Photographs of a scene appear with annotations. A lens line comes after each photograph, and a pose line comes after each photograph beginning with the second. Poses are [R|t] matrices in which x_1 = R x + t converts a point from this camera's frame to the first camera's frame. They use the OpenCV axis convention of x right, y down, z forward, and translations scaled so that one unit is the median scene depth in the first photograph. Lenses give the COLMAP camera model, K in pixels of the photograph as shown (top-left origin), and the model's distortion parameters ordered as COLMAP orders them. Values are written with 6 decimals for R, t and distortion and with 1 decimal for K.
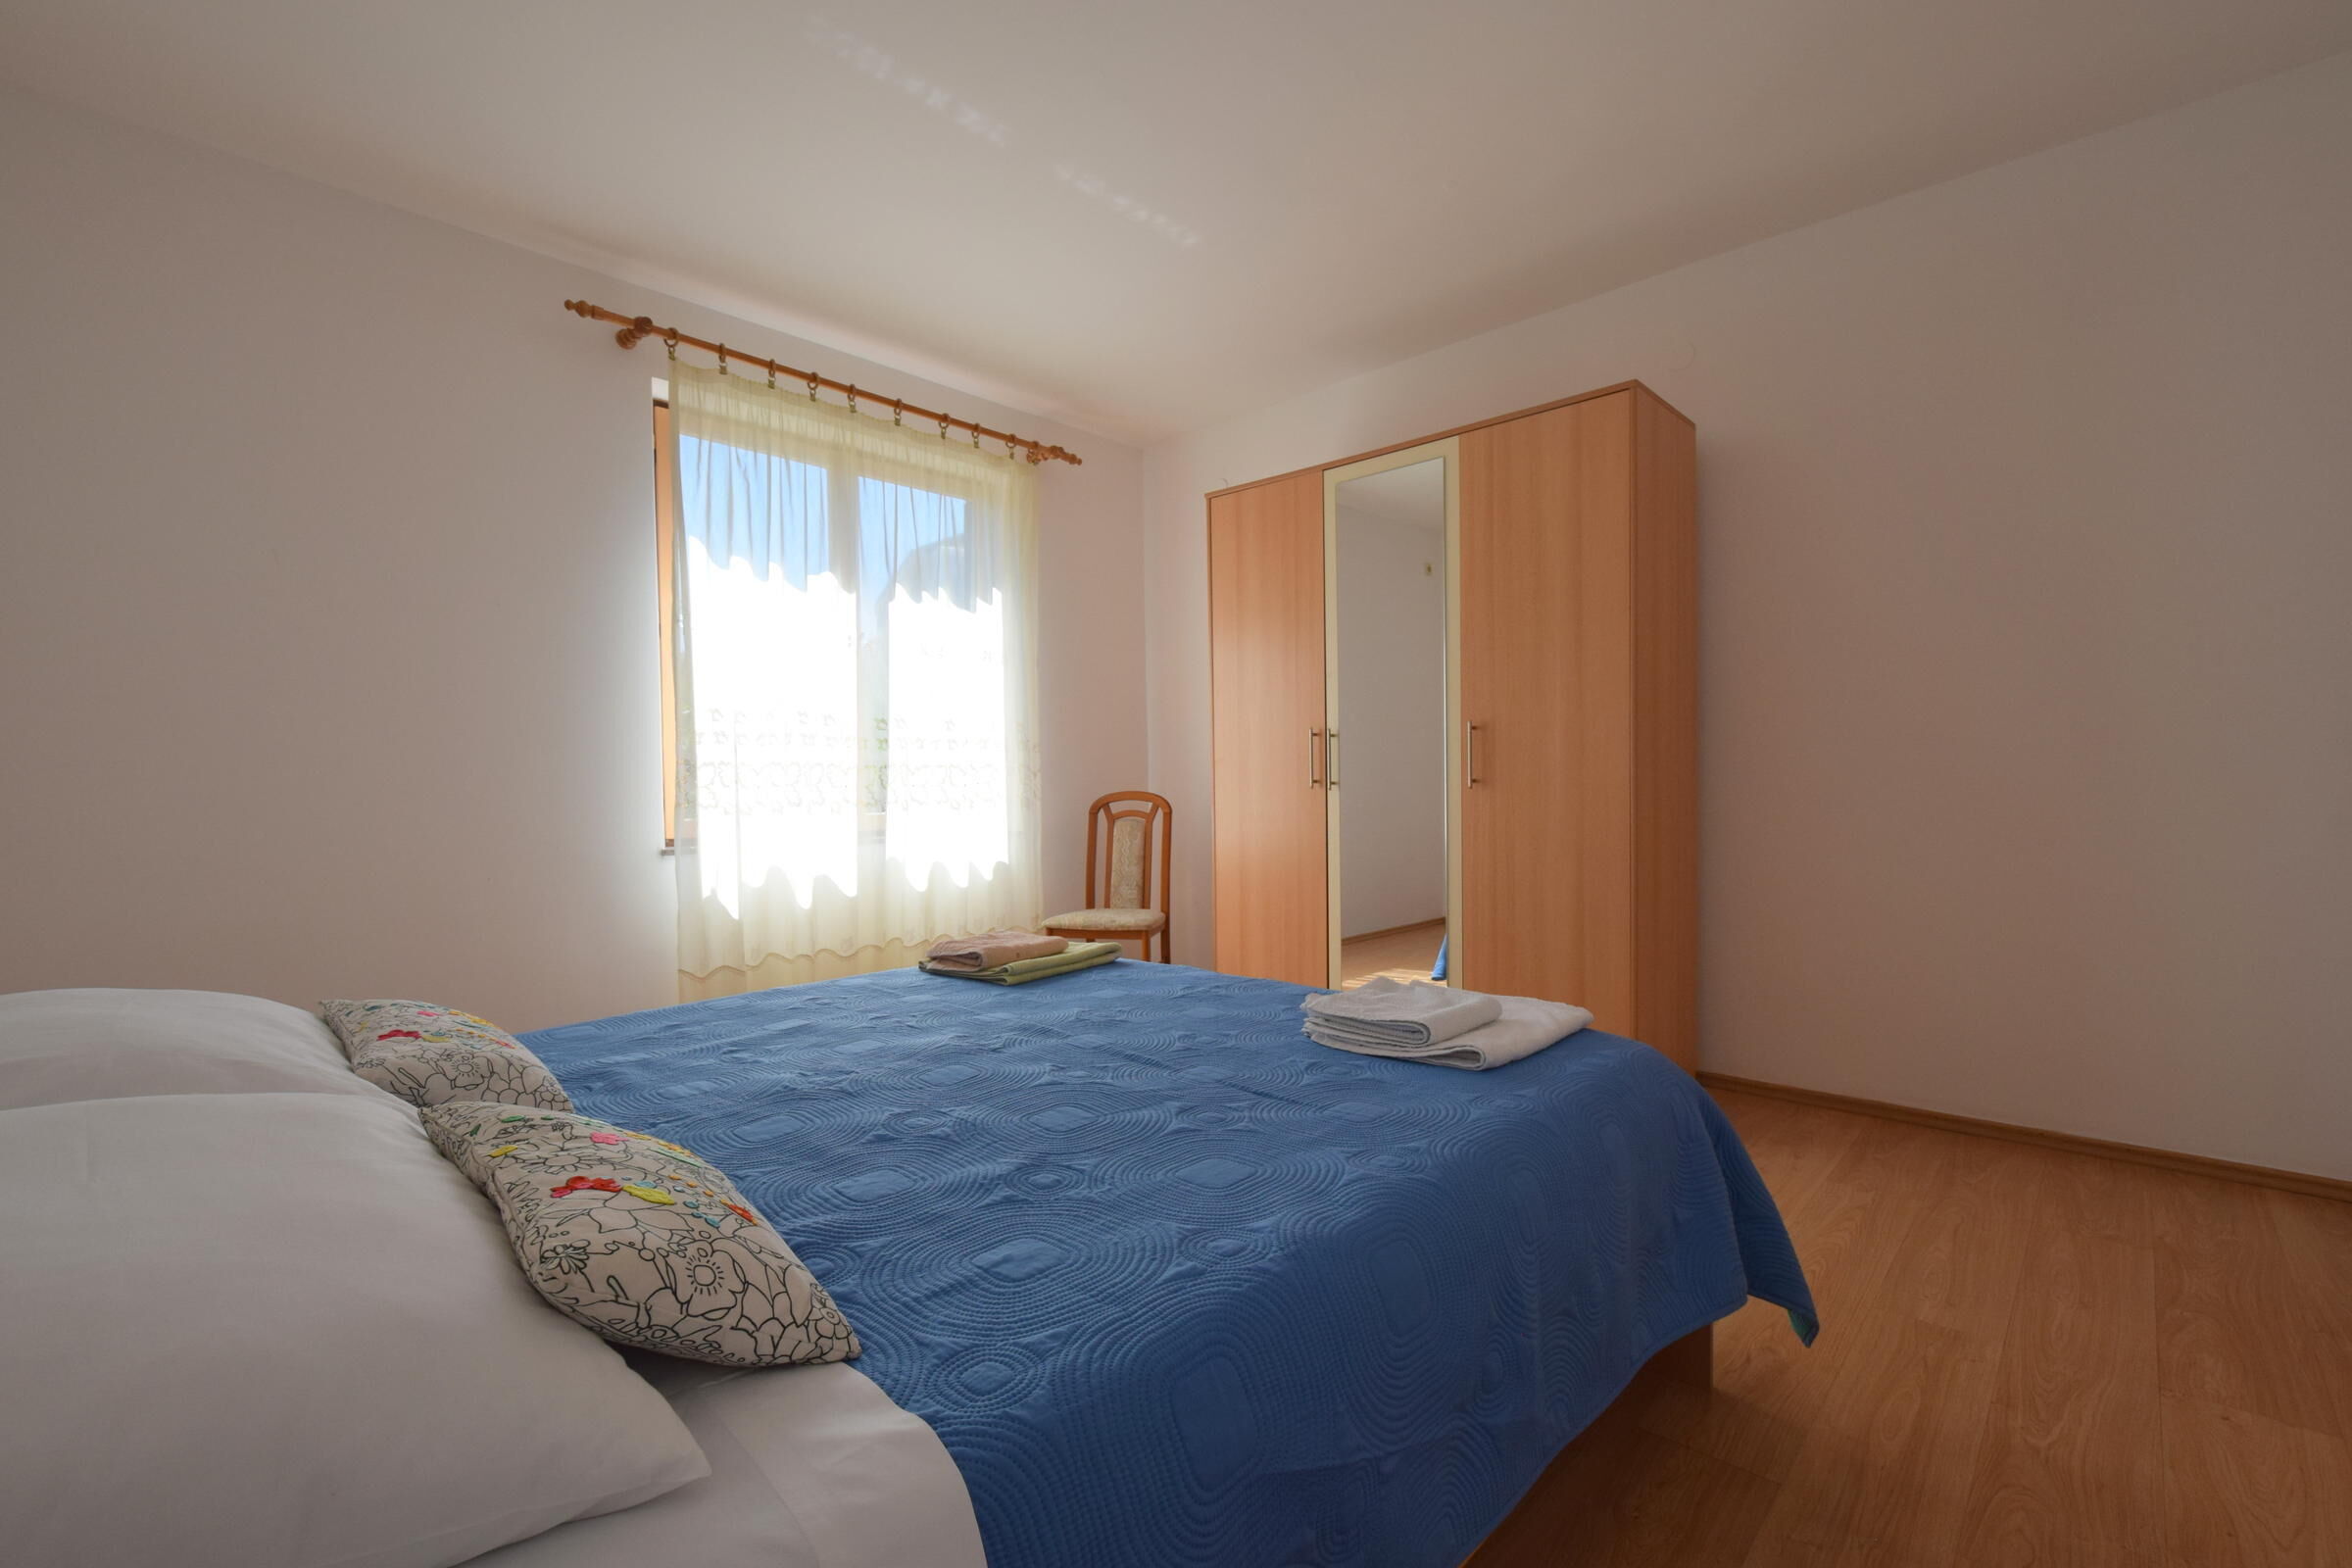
lens RADIAL K [[1028.8, 0, 1184.9], [0, 1028.8, 788.2], [0, 0, 1]] dist [0.011731, 0.000507]
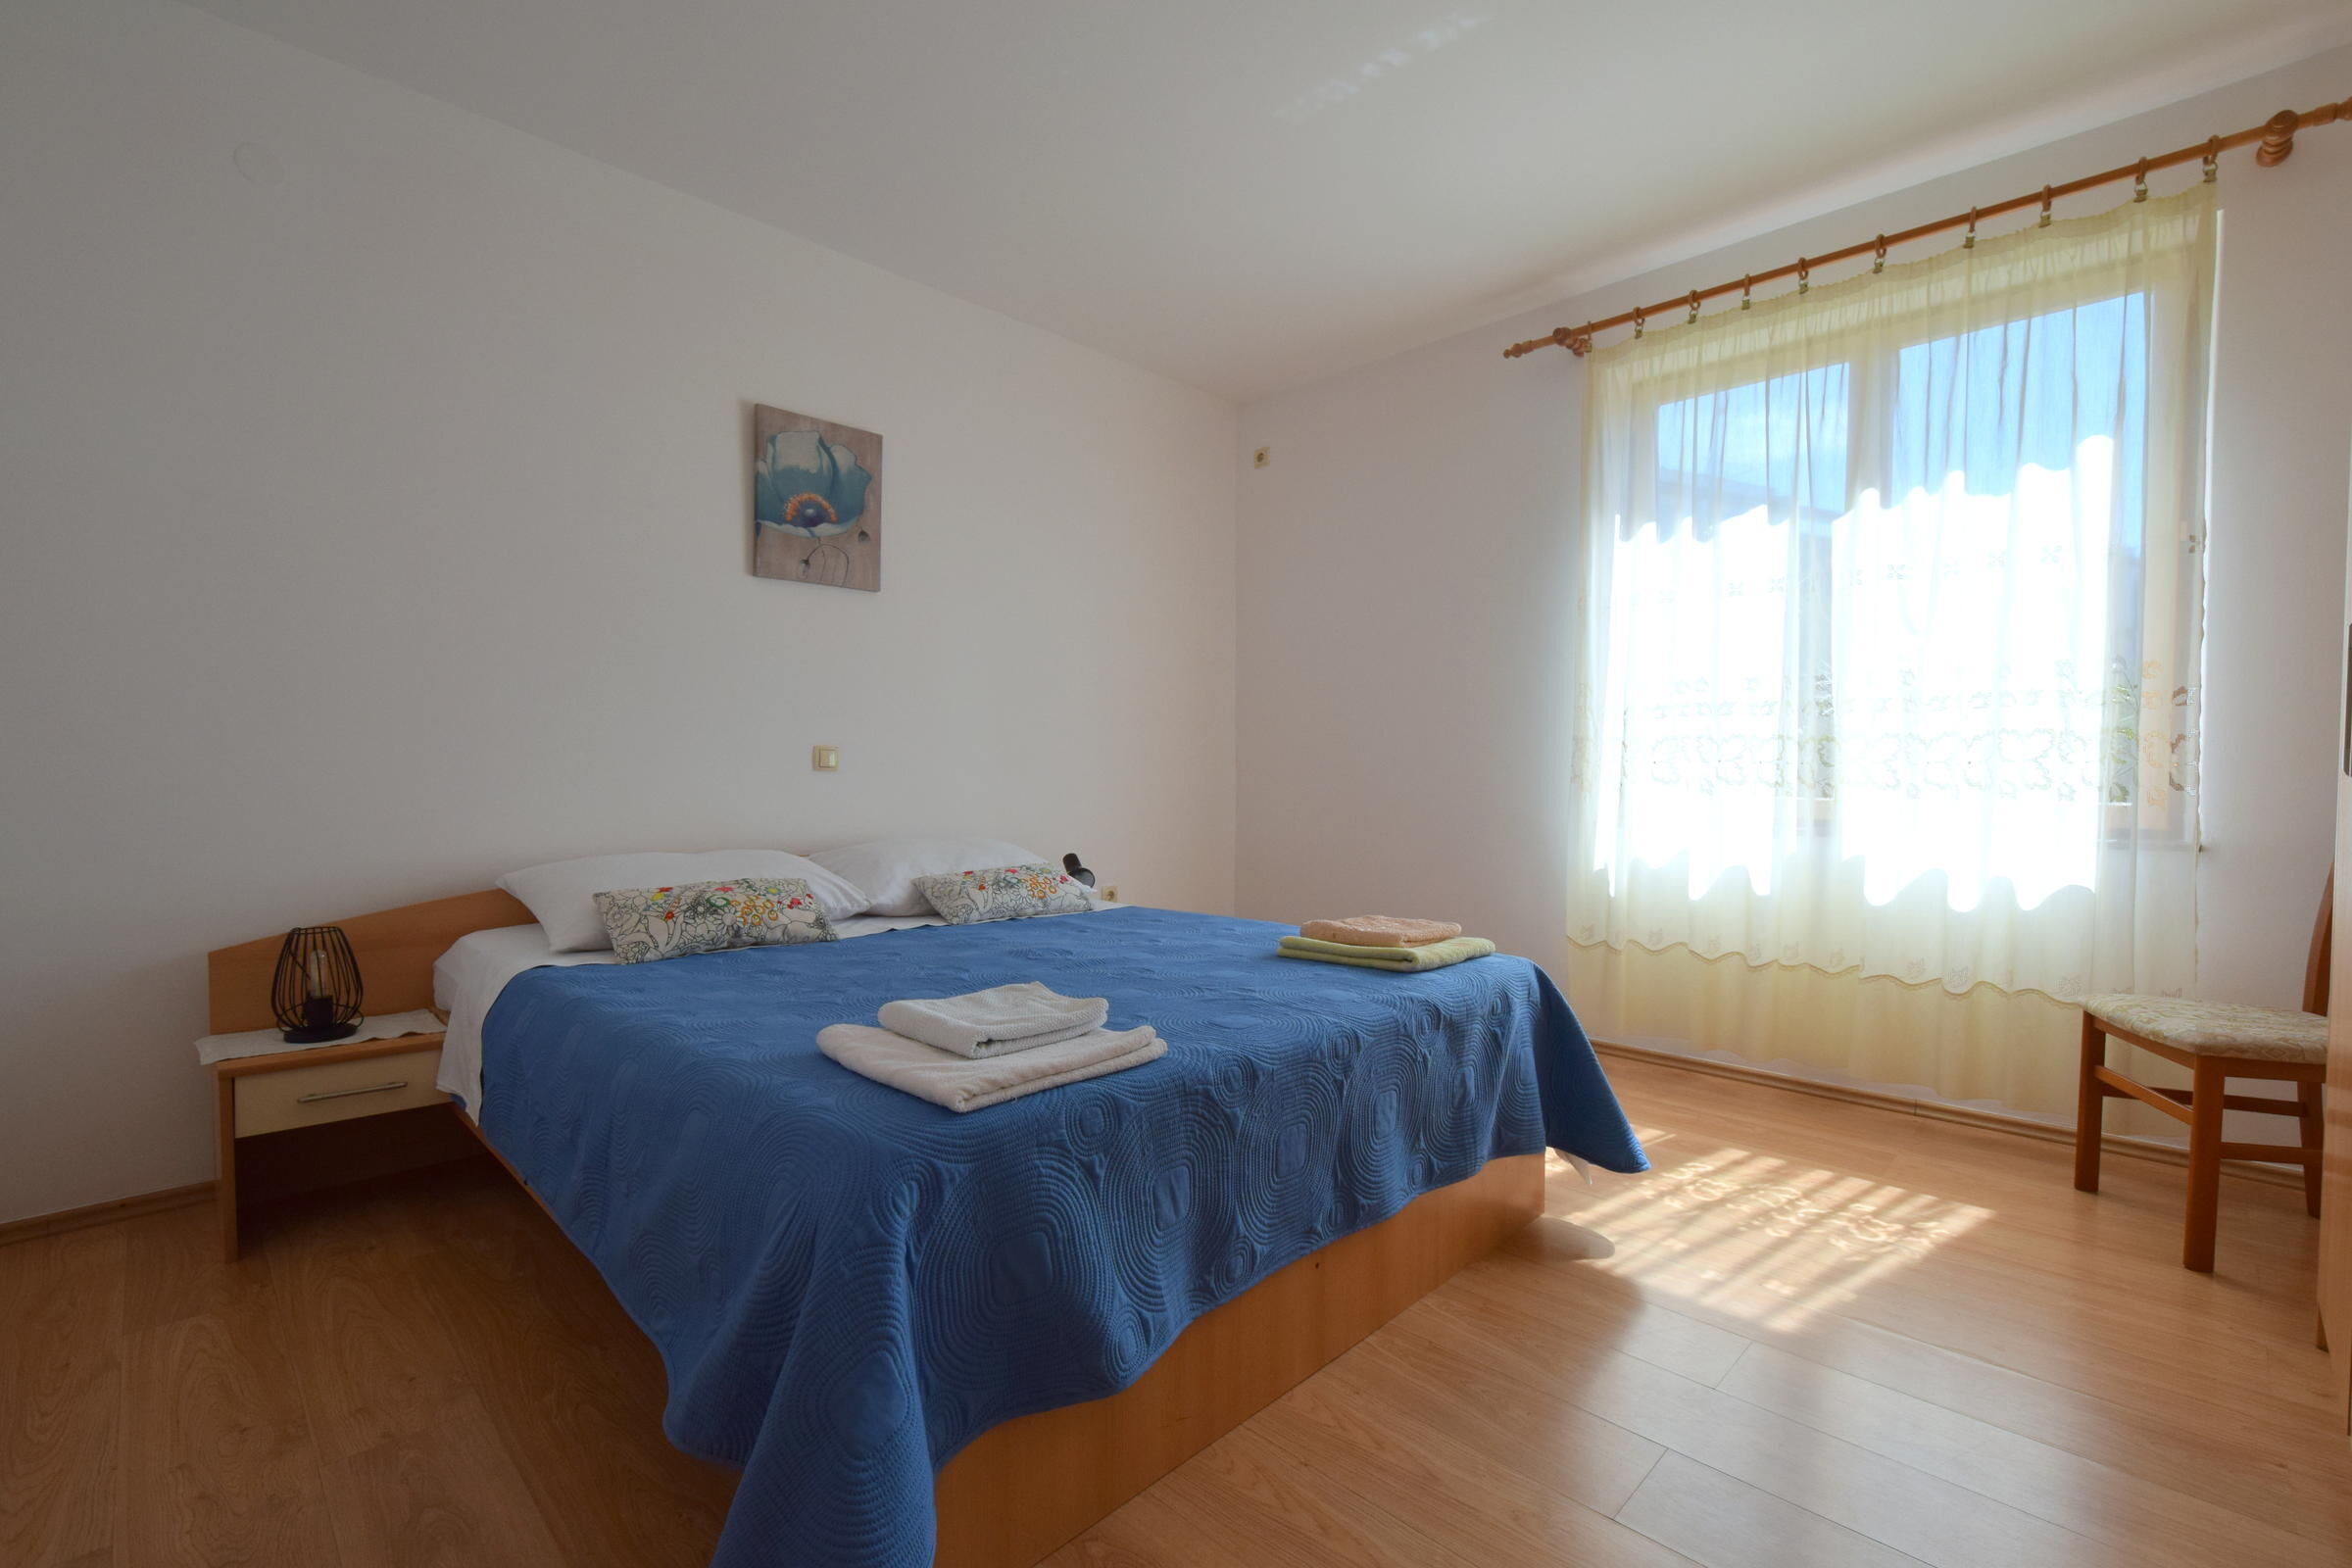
lens RADIAL K [[1028.8, 0, 1185.1], [0, 1028.8, 781.9], [0, 0, 1]] dist [0.011731, 0.000507]
pose [[-0.016304, 0.028737, -0.999454, 0.490034], [-0.009753, 0.999535, 0.028898, -0.005469], [0.999820, 0.010219, -0.016016, 0.531103]]
